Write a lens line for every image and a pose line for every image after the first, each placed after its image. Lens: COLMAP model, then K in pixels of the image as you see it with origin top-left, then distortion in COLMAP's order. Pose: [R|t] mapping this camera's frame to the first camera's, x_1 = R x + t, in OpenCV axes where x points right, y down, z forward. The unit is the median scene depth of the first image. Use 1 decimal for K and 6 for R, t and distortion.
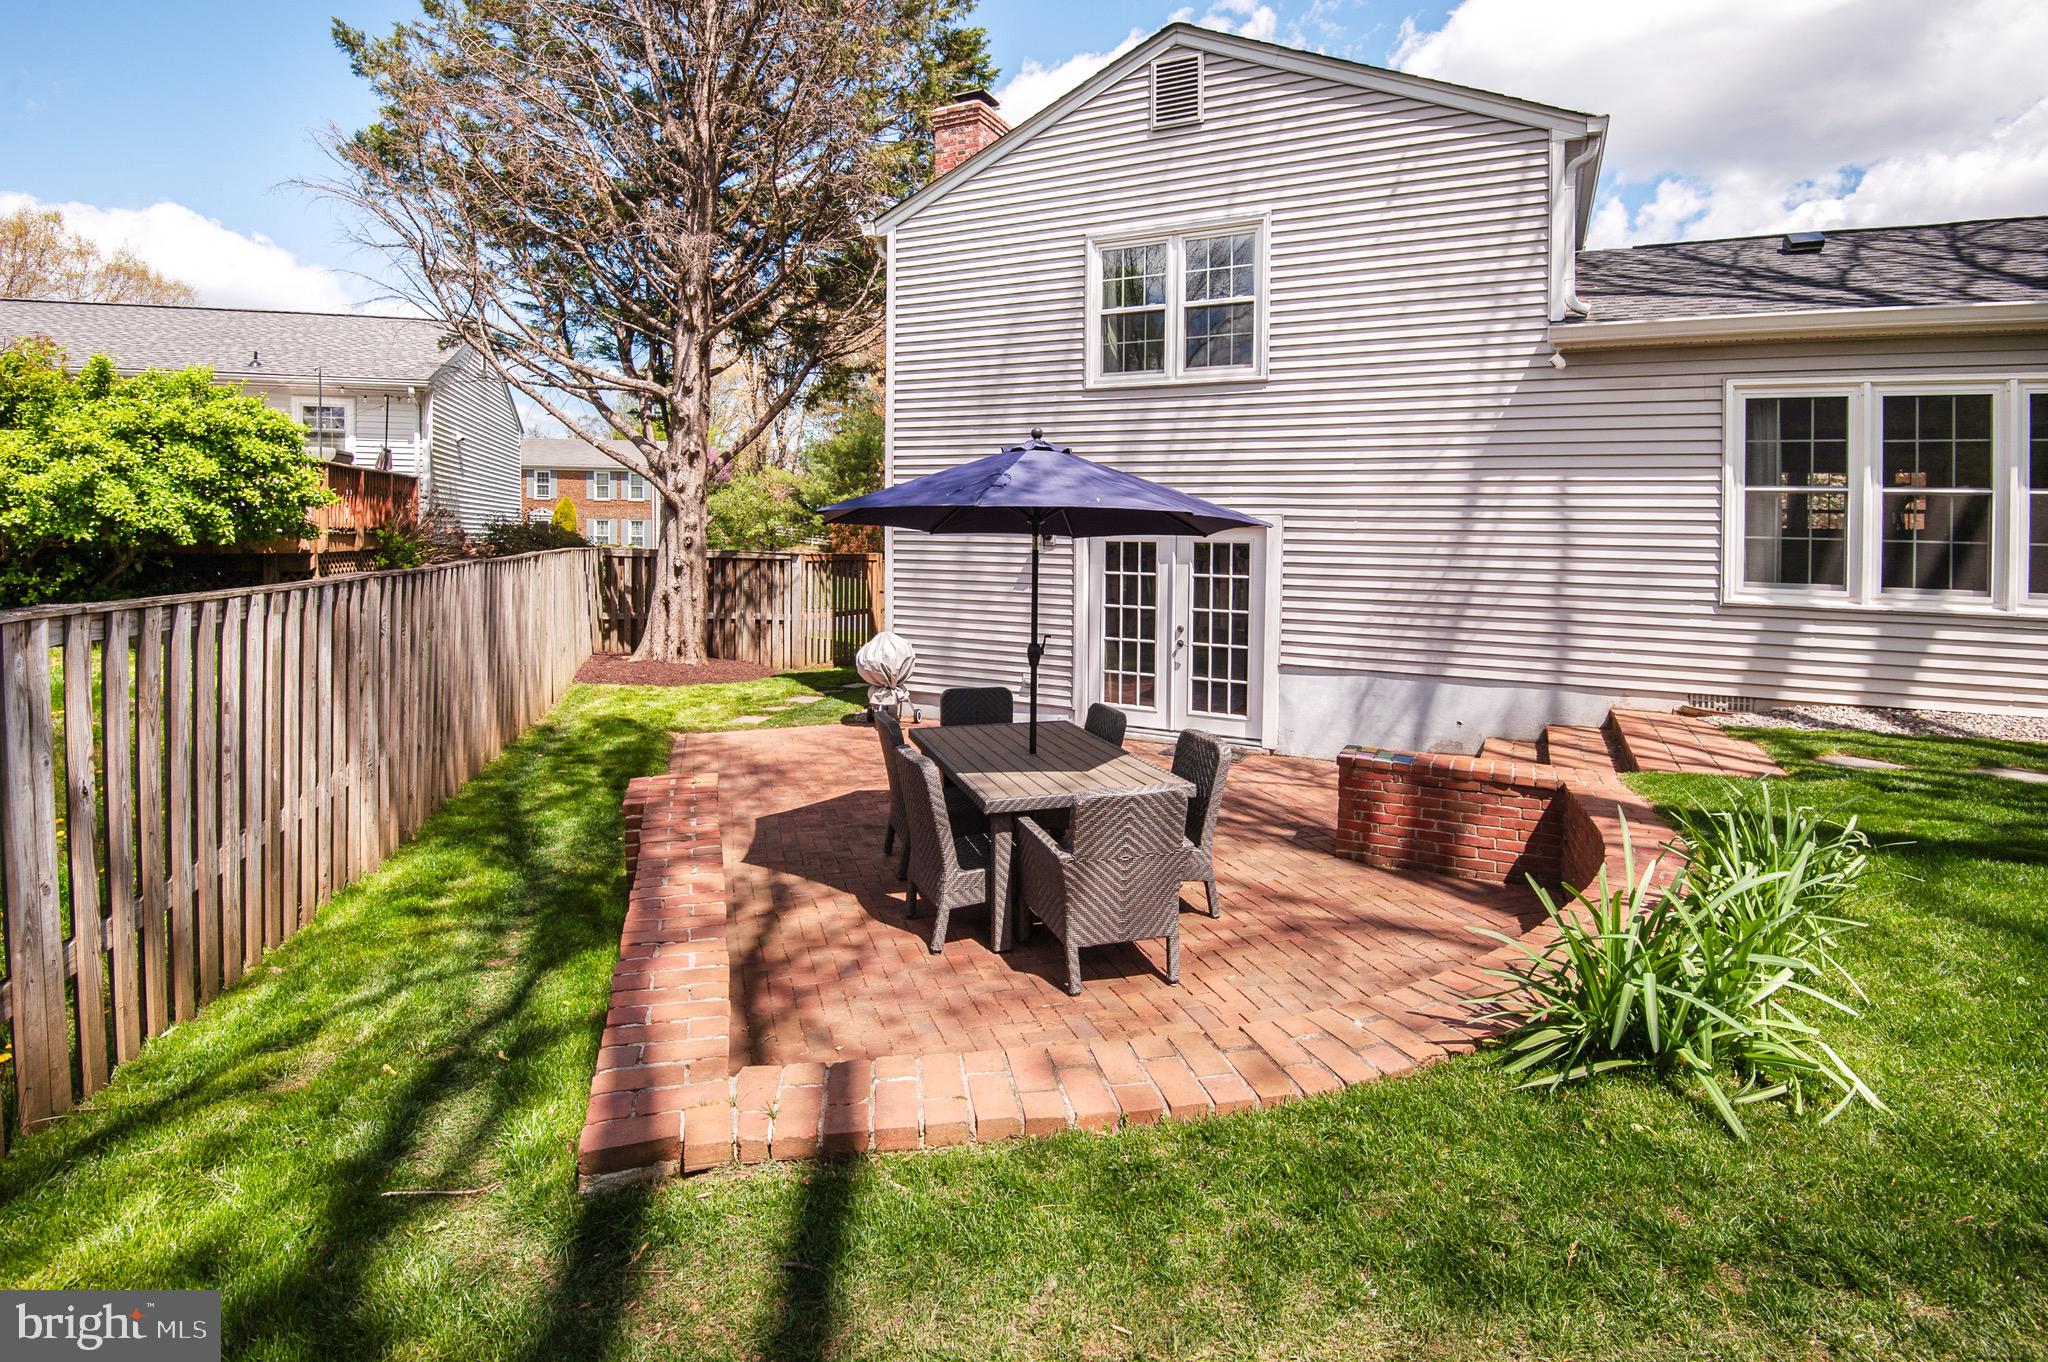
lens RADIAL K [[953.7, 0, 1024.9], [0, 953.7, 611.8], [0, 0, 1]] dist [-0.014661, -0.023599]
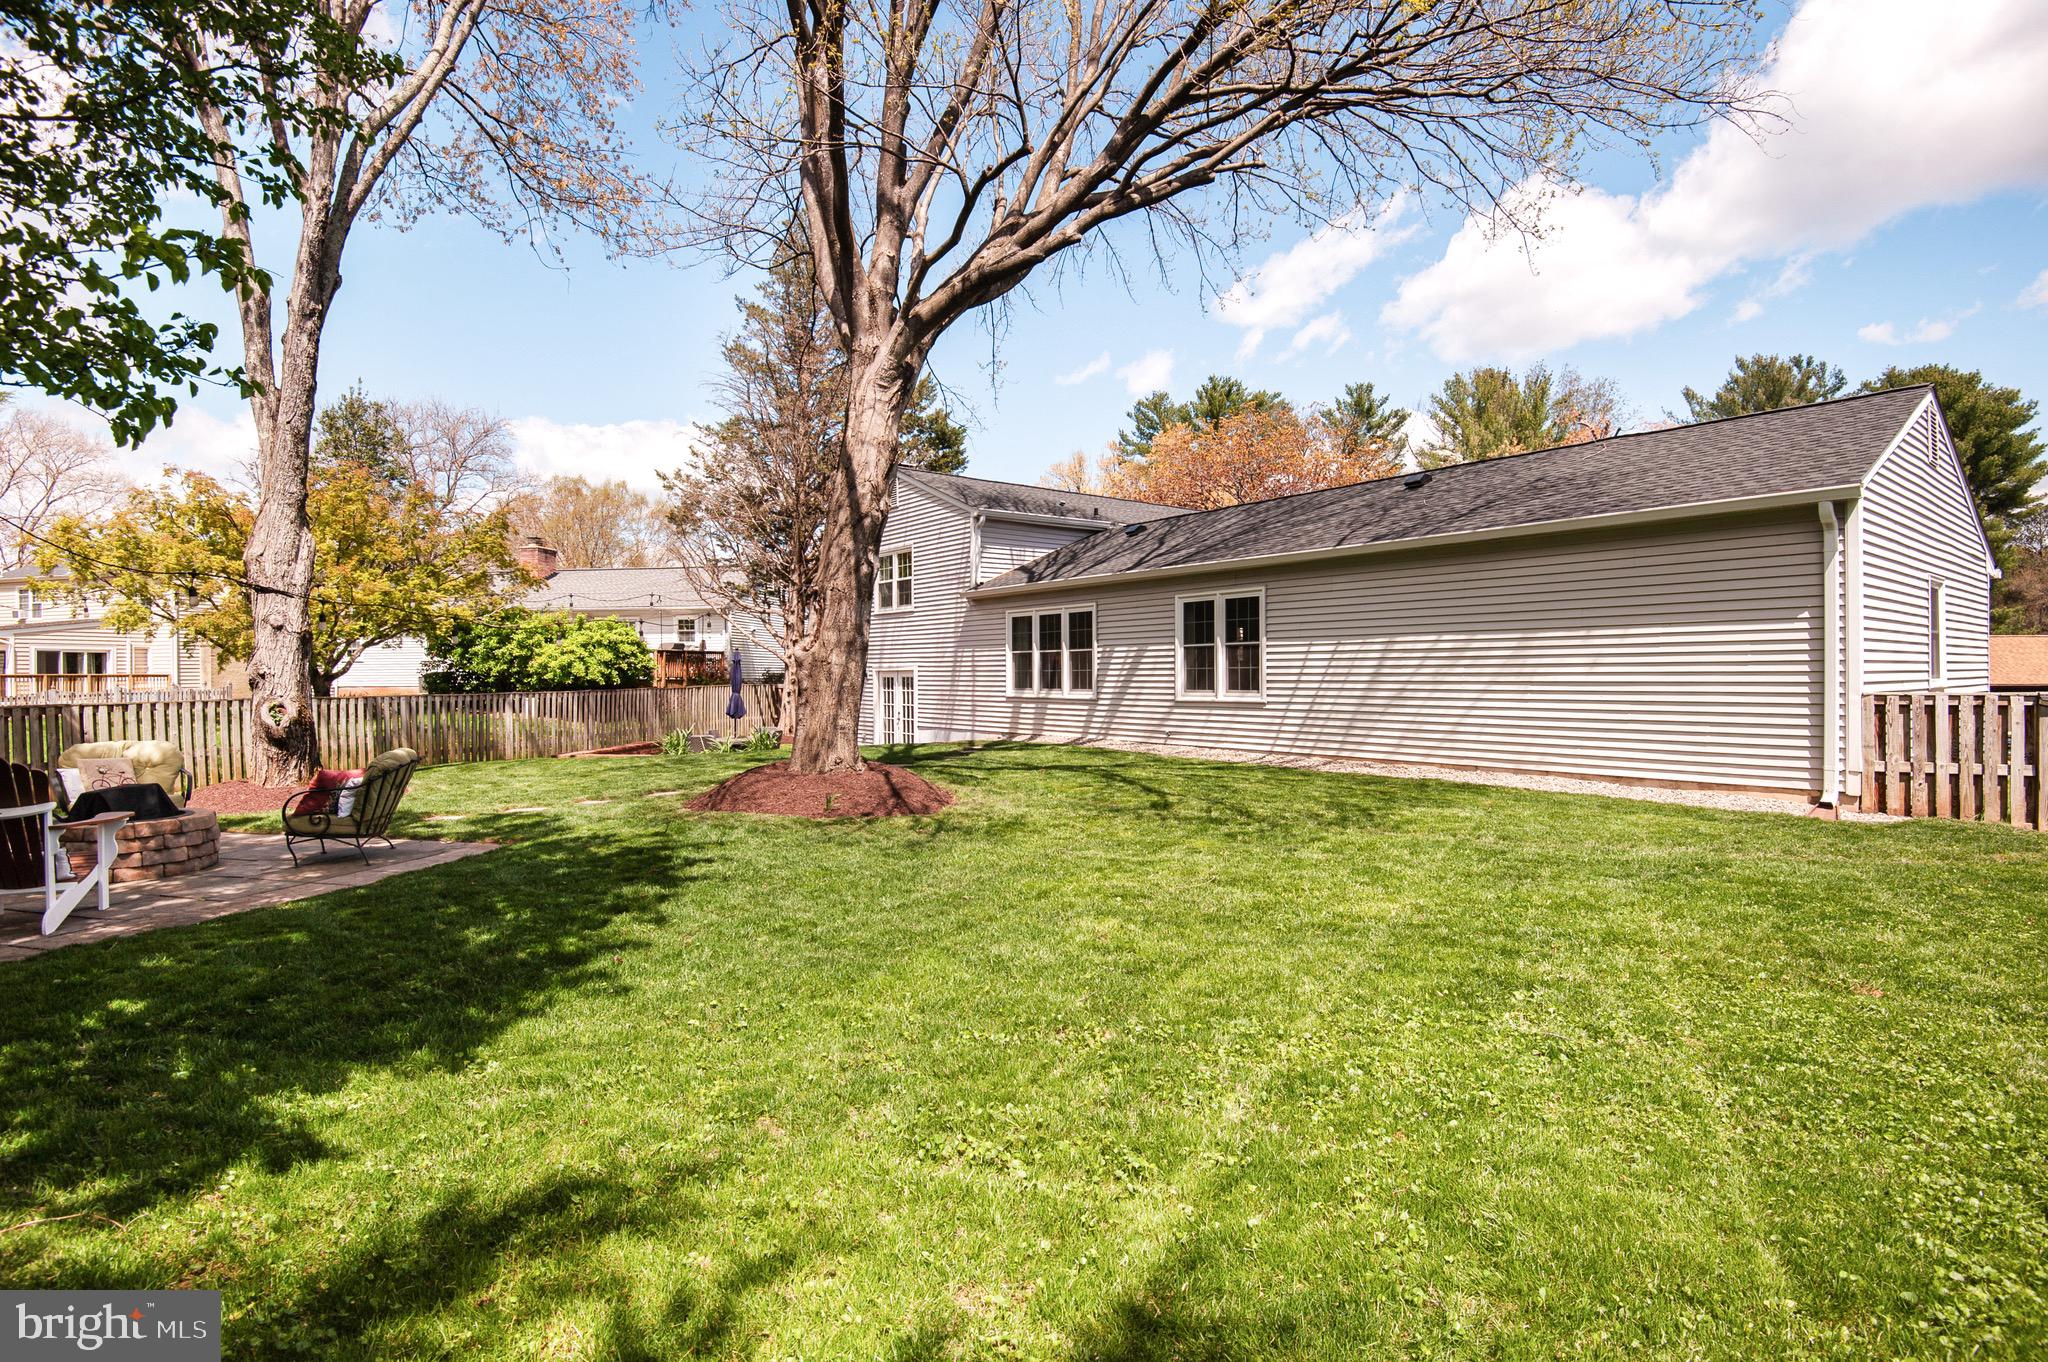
lens RADIAL K [[936.5, 0, 1021.4], [0, 936.5, 734.2], [0, 0, 1]] dist [-0.016801, -0.000828]
pose [[0.906974, 0.005018, -0.421158, 1.327377], [-0.011204, 0.999863, -0.012214, 0.089828], [0.421038, 0.015797, 0.906905, -0.939543]]
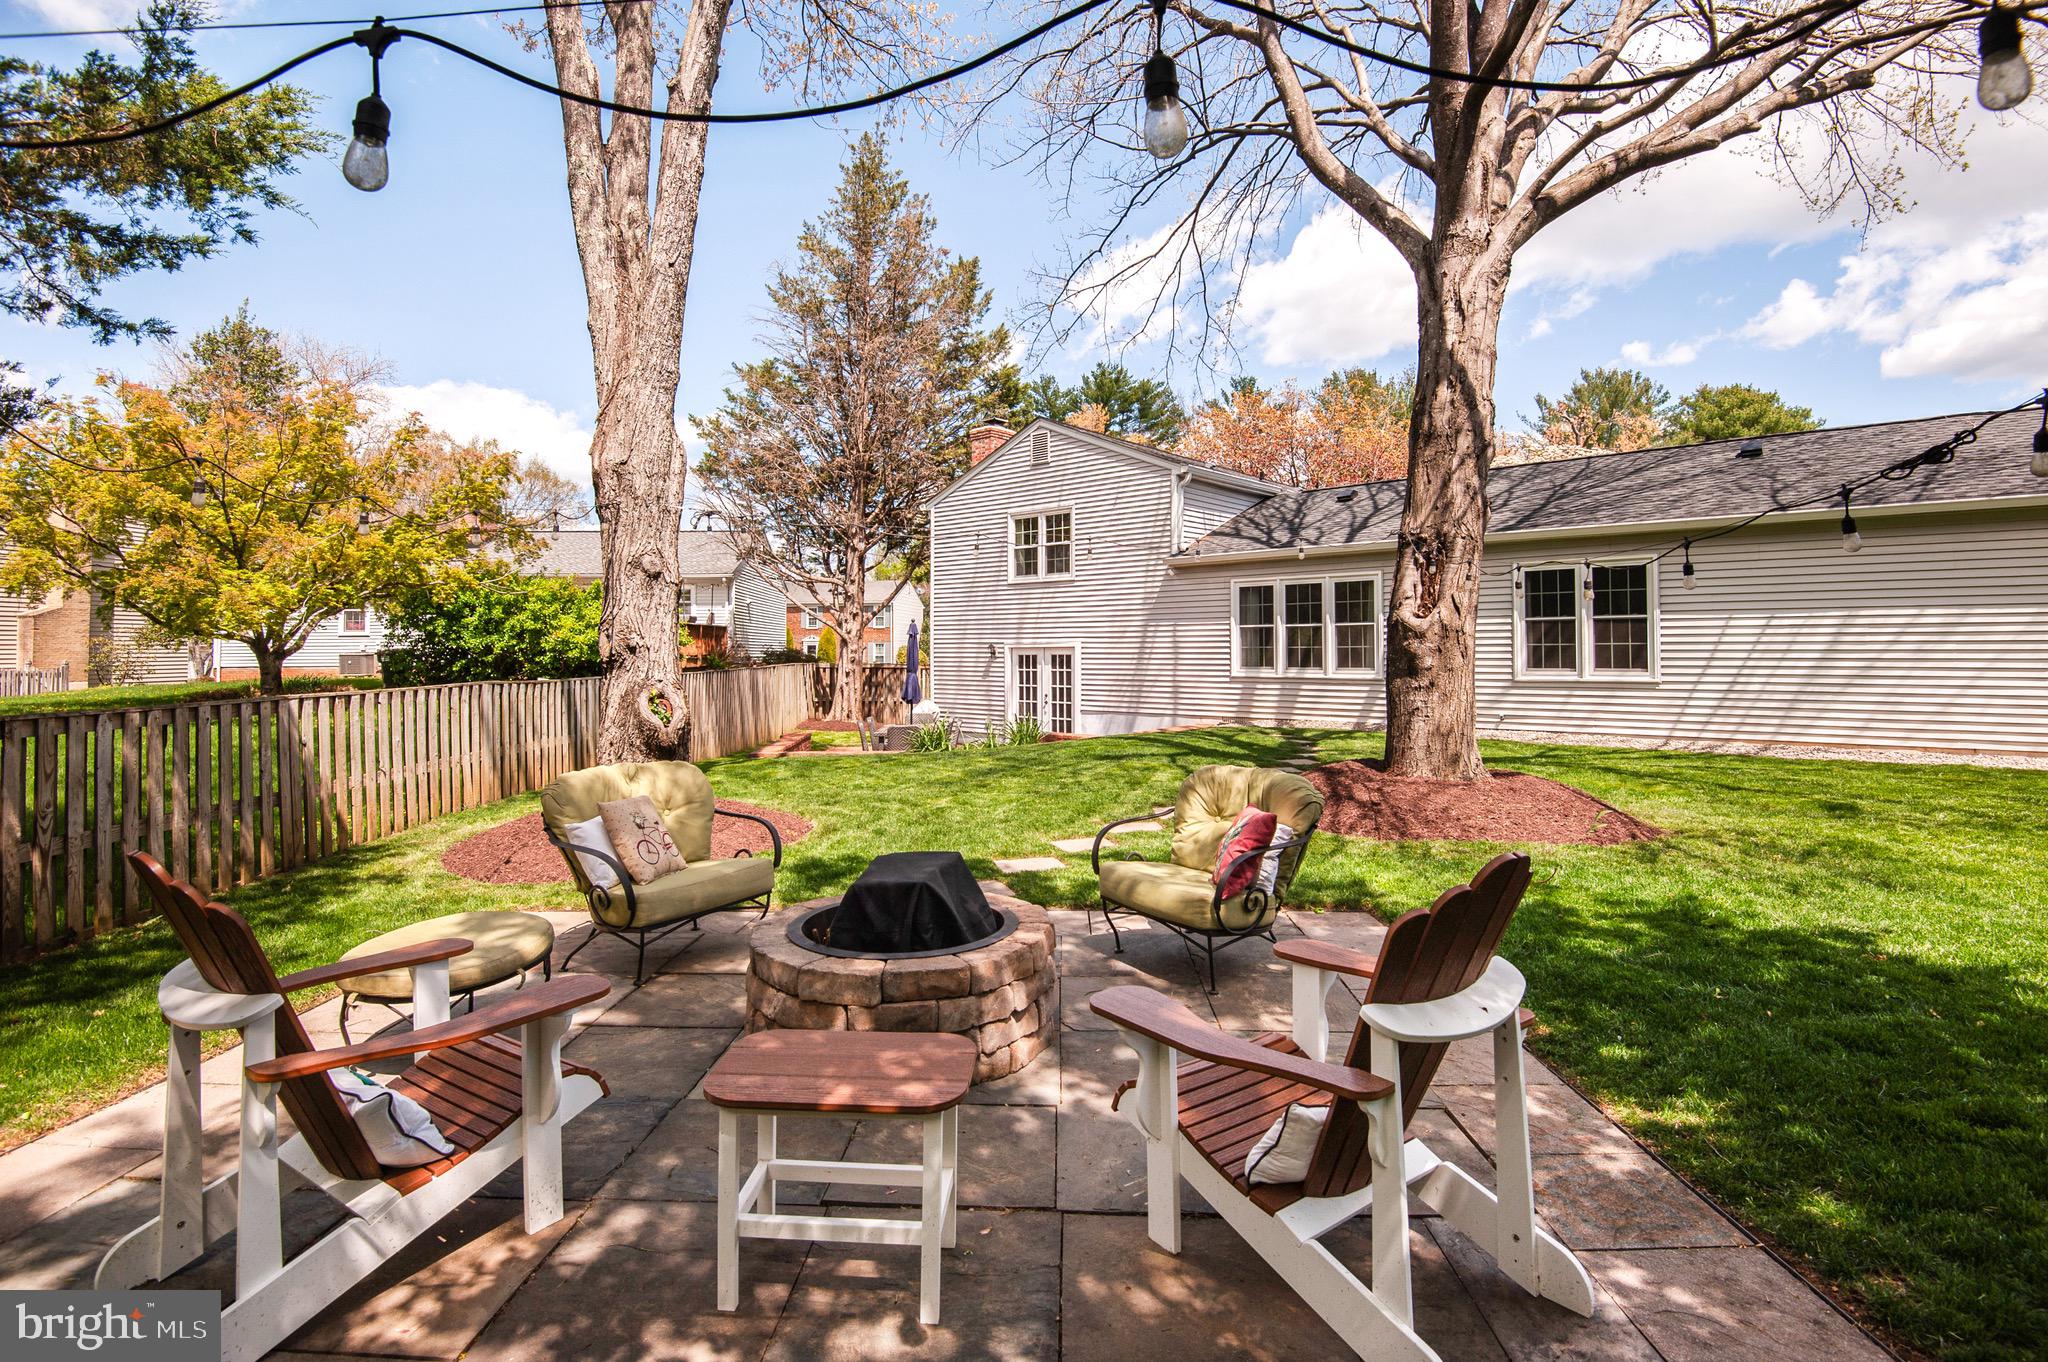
lens RADIAL K [[927.3, 0, 1024.0], [0, 927.3, 681.0], [0, 0, 1]] dist [-0.022189, -0.000259]
pose [[0.967246, -0.013862, -0.253462, 0.587057], [0.001955, 0.998885, -0.047172, 0.076964], [0.253834, 0.045131, 0.966194, -0.931779]]
